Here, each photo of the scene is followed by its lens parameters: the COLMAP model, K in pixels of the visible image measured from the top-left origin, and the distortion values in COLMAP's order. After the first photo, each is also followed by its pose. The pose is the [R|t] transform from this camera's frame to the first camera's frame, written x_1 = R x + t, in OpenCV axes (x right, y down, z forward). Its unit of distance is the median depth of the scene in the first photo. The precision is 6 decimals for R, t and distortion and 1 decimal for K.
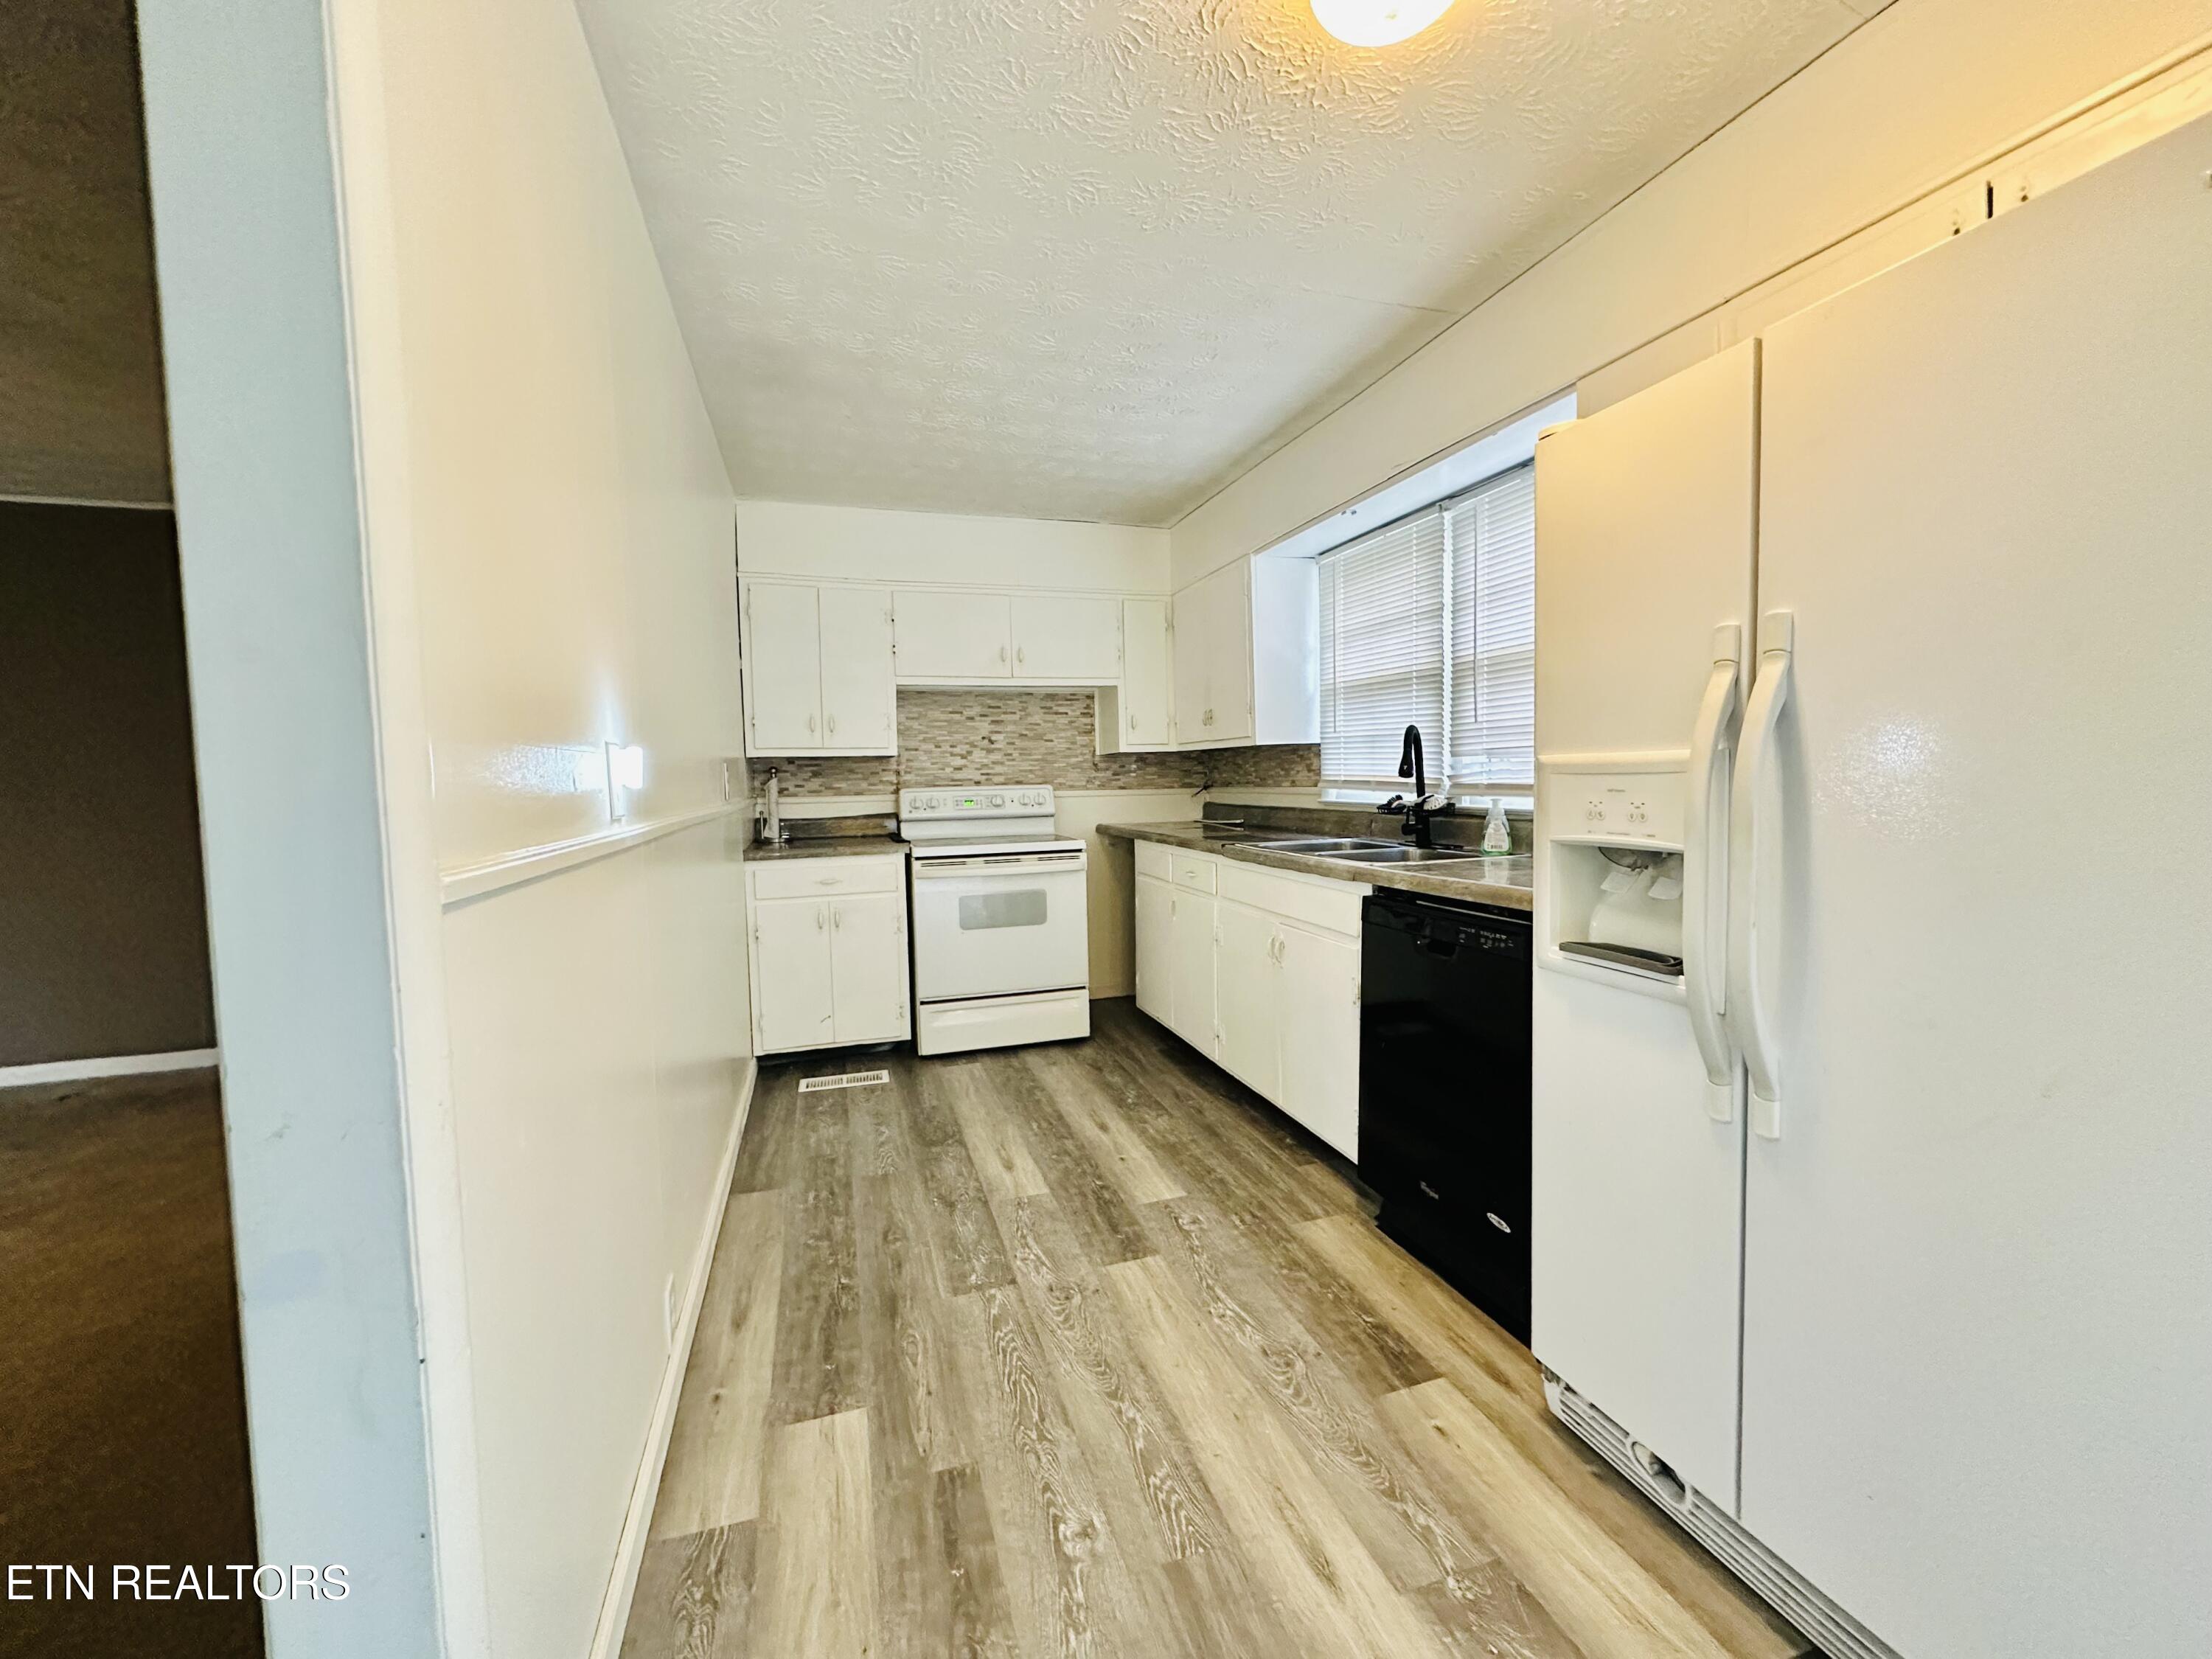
lens RADIAL K [[881.0, 0, 1106.0], [0, 881.0, 829.5], [0, 0, 1]] dist [-0.003514, 0.000795]
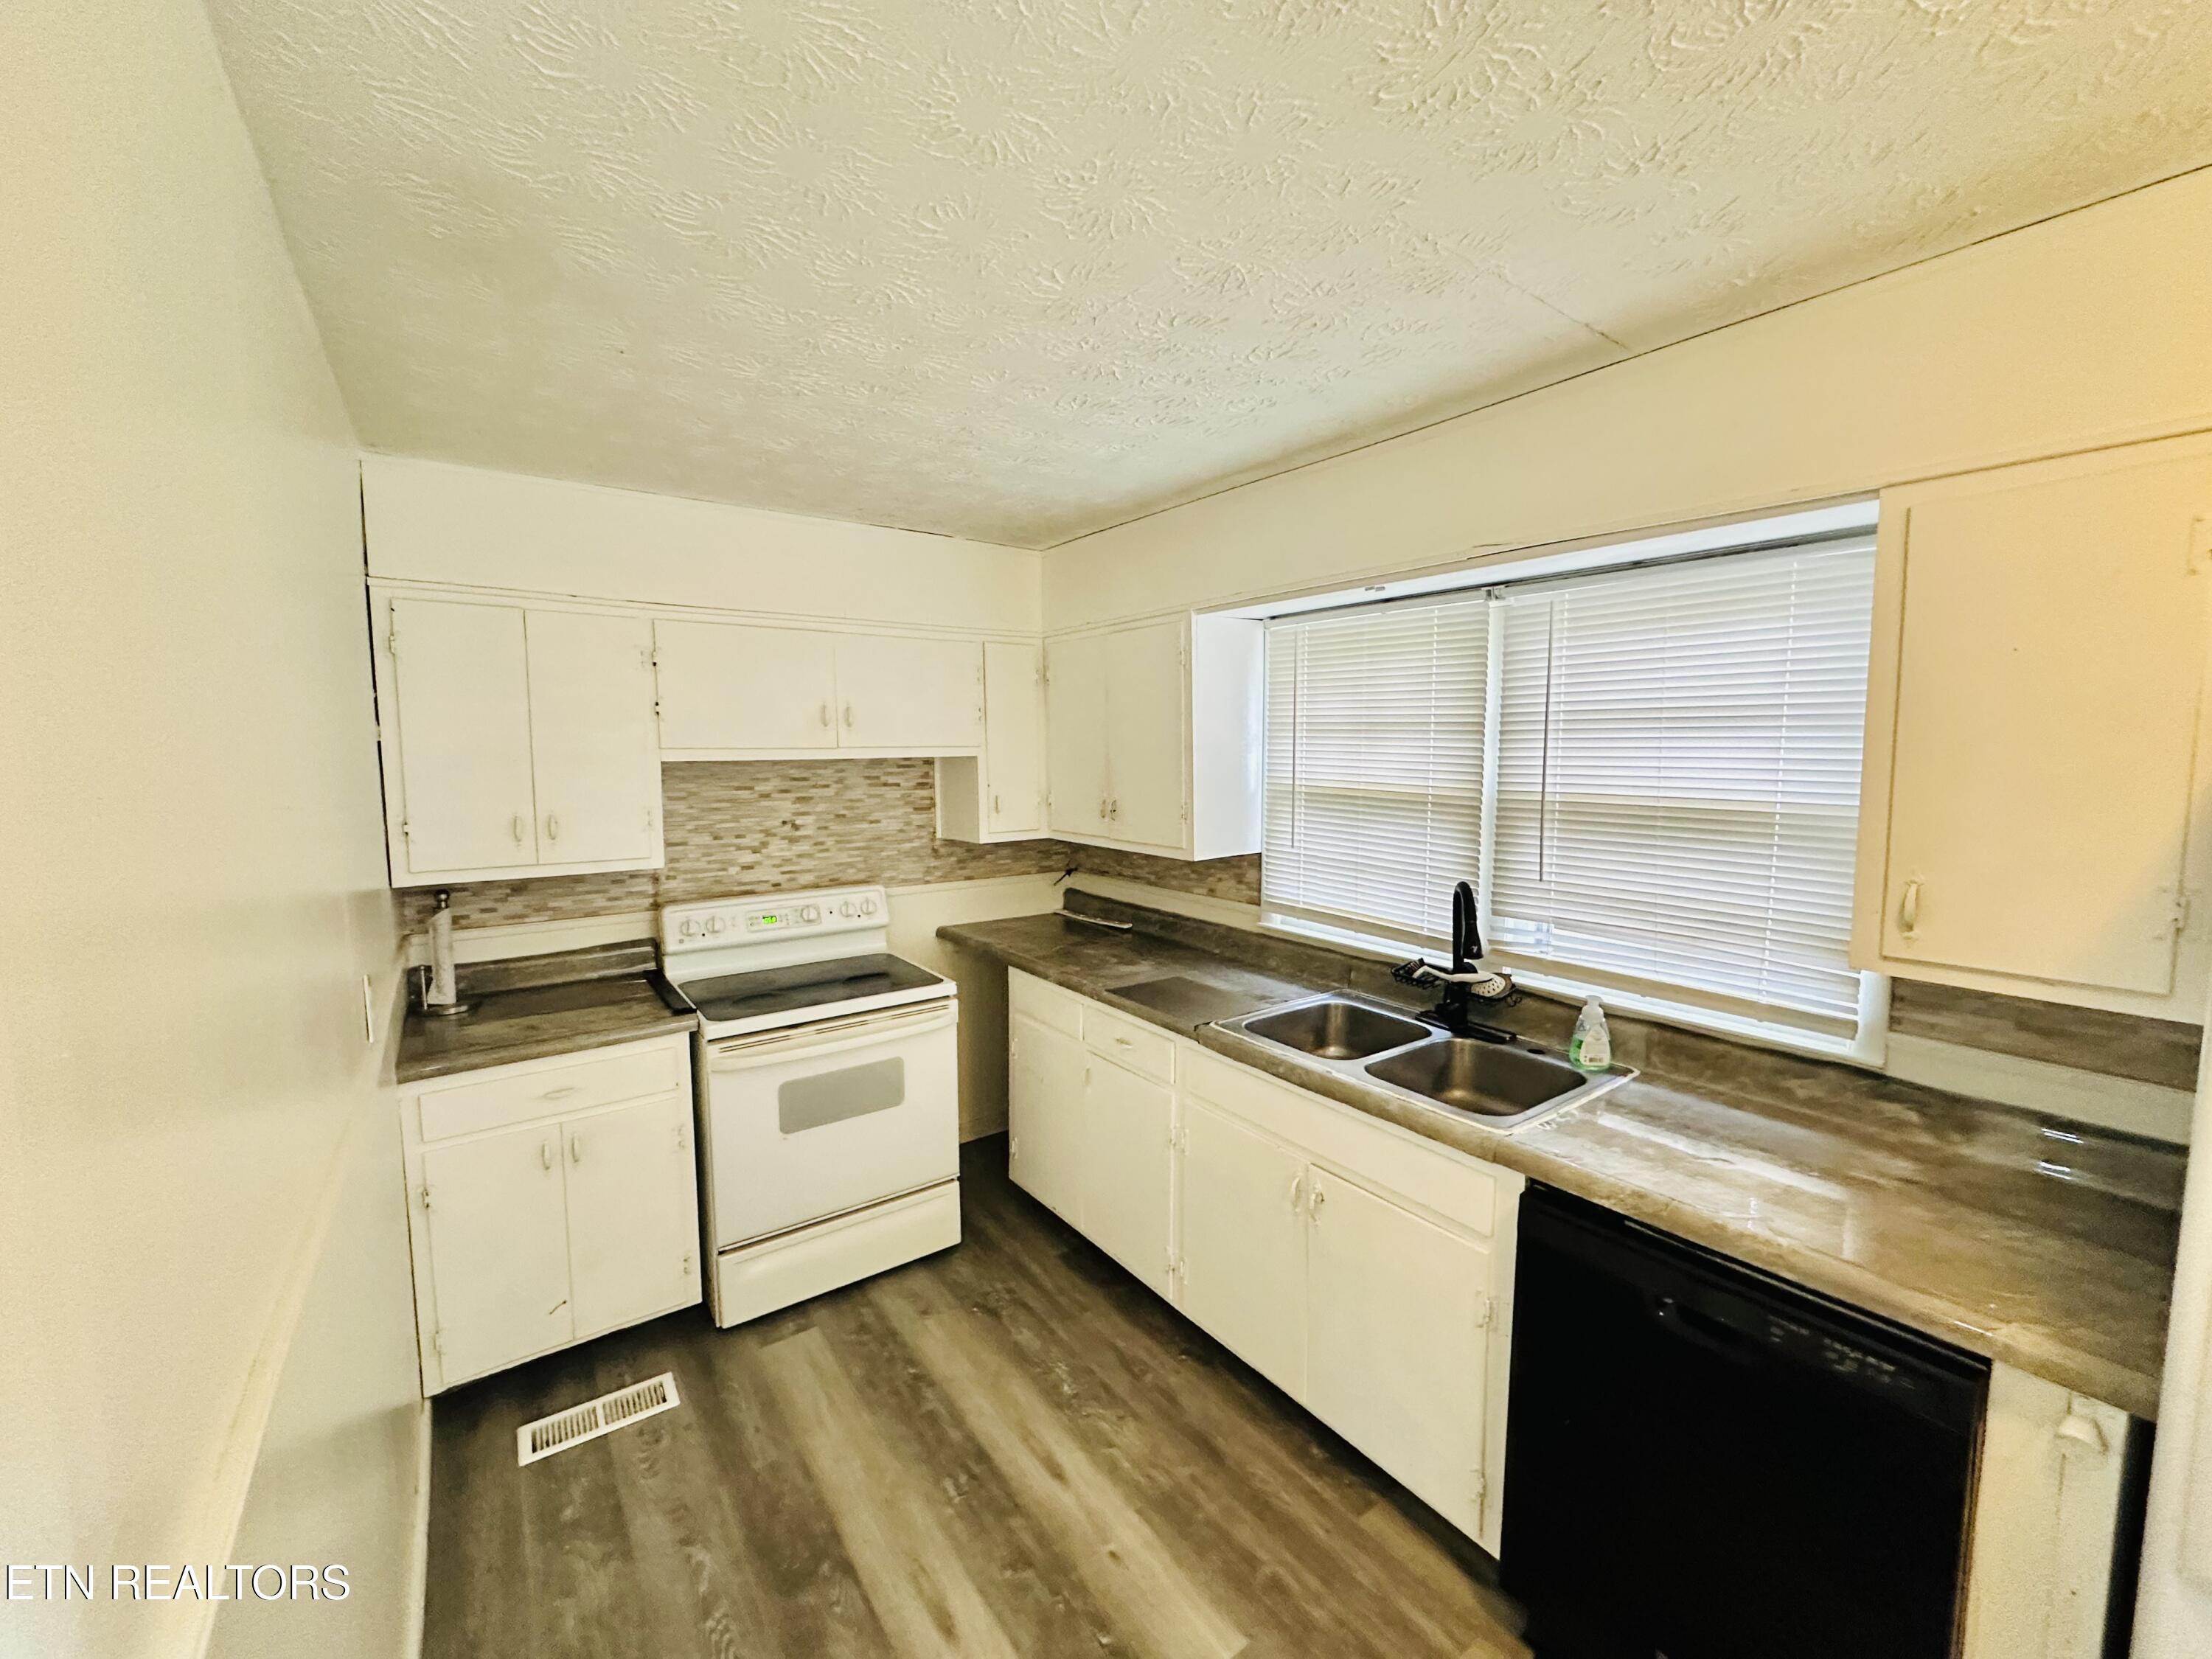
lens RADIAL K [[881.0, 0, 1106.0], [0, 881.0, 829.5], [0, 0, 1]] dist [-0.003514, 0.000795]
pose [[0.948775, -0.011478, 0.315744, -0.139908], [0.002289, 0.999563, 0.029459, -0.141654], [-0.315945, -0.027227, 0.948387, 0.286984]]
